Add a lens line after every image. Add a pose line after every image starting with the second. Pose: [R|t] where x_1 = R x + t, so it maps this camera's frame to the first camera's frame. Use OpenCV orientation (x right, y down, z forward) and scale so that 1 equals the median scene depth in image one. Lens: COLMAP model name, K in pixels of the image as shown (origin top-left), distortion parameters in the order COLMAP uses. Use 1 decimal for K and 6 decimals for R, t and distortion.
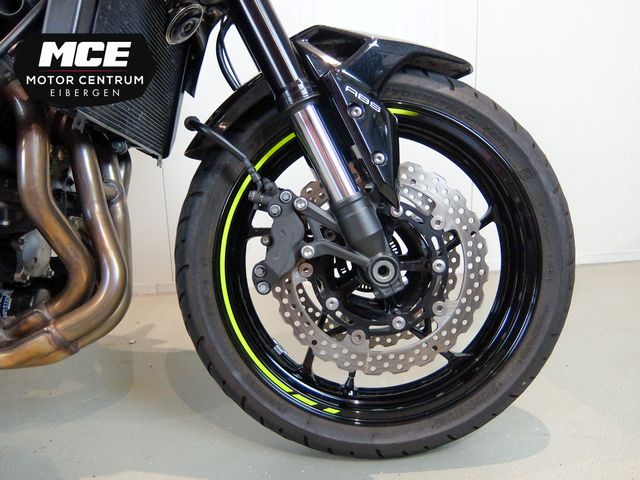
lens RADIAL K [[459.9, 0, 320.0], [0, 459.9, 240.0], [0, 0, 1]] dist [-0.027283, -0.000440]
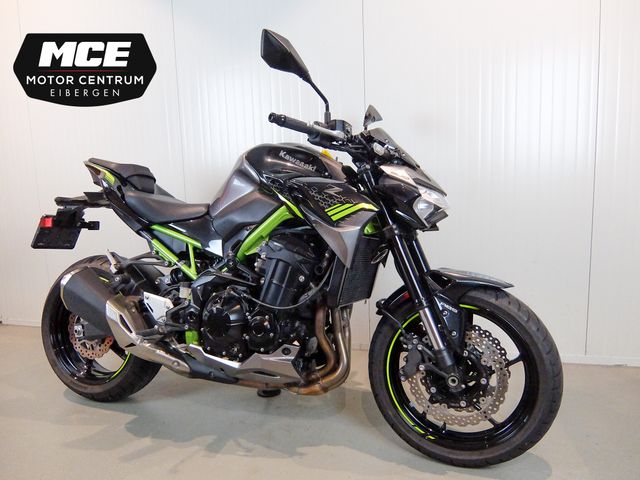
lens RADIAL K [[479.4, 0, 320.0], [0, 479.4, 240.0], [0, 0, 1]] dist [-0.038321, -0.004427]
pose [[0.912717, 0.054204, -0.404980, 0.422203], [-0.067190, 0.997579, -0.017908, -0.511635], [0.403029, 0.043556, 0.914150, -1.384151]]
